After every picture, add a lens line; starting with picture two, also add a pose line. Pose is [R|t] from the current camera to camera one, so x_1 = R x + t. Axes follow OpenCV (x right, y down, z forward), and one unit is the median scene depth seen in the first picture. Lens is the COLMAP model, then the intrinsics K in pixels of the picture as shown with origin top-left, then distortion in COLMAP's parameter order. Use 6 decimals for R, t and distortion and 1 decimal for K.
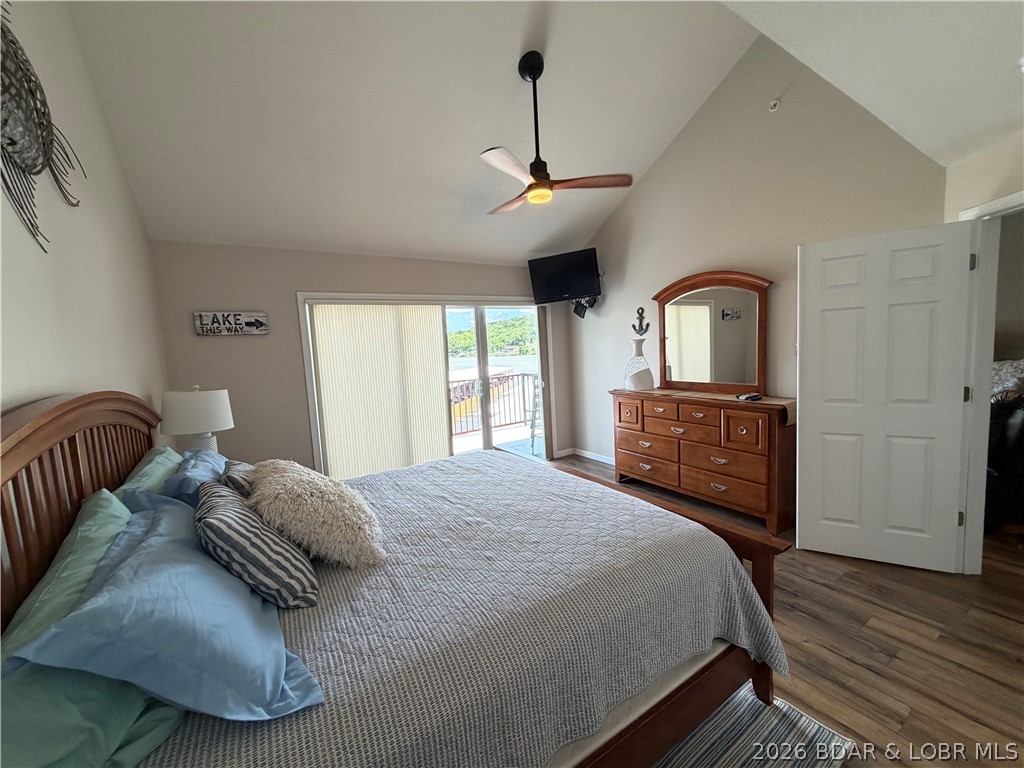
lens RADIAL K [[408.2, 0, 509.1], [0, 408.2, 384.5], [0, 0, 1]] dist [-0.000730, 0.000729]
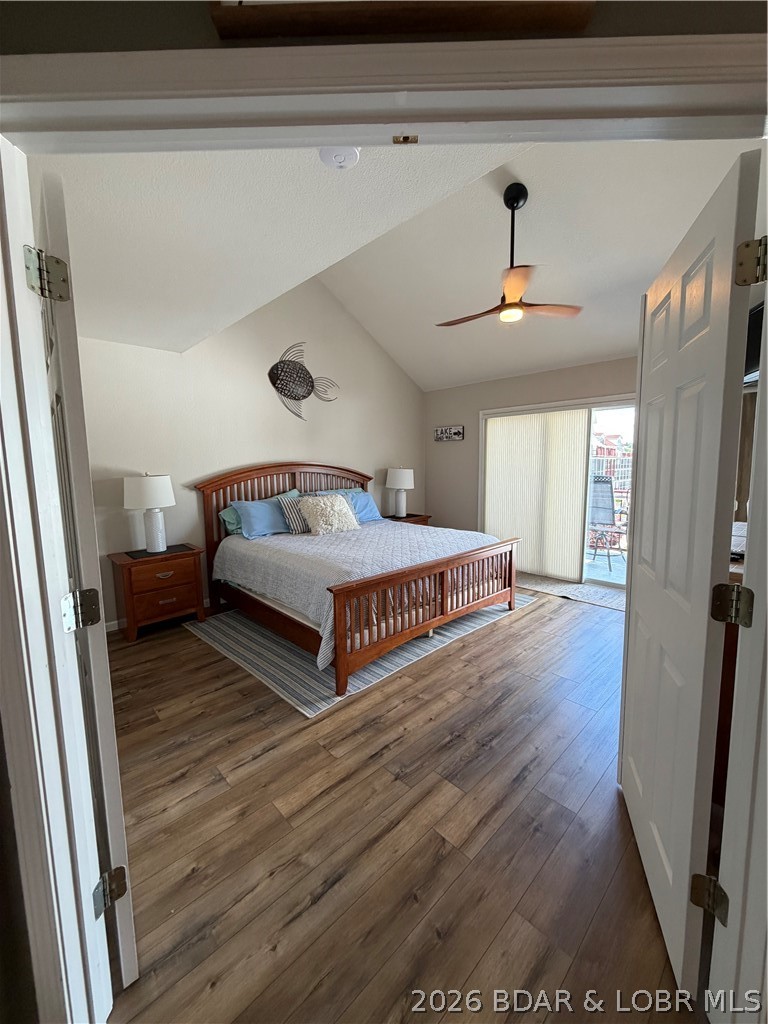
lens RADIAL K [[408.2, 0, 381.3], [0, 408.2, 508.2], [0, 0, 1]] dist [-0.000730, 0.000729]
pose [[0.175103, 0.160963, -0.971303, 1.031345], [-0.095978, 0.984637, 0.145870, -0.064553], [0.979861, 0.067681, 0.187862, 0.424810]]
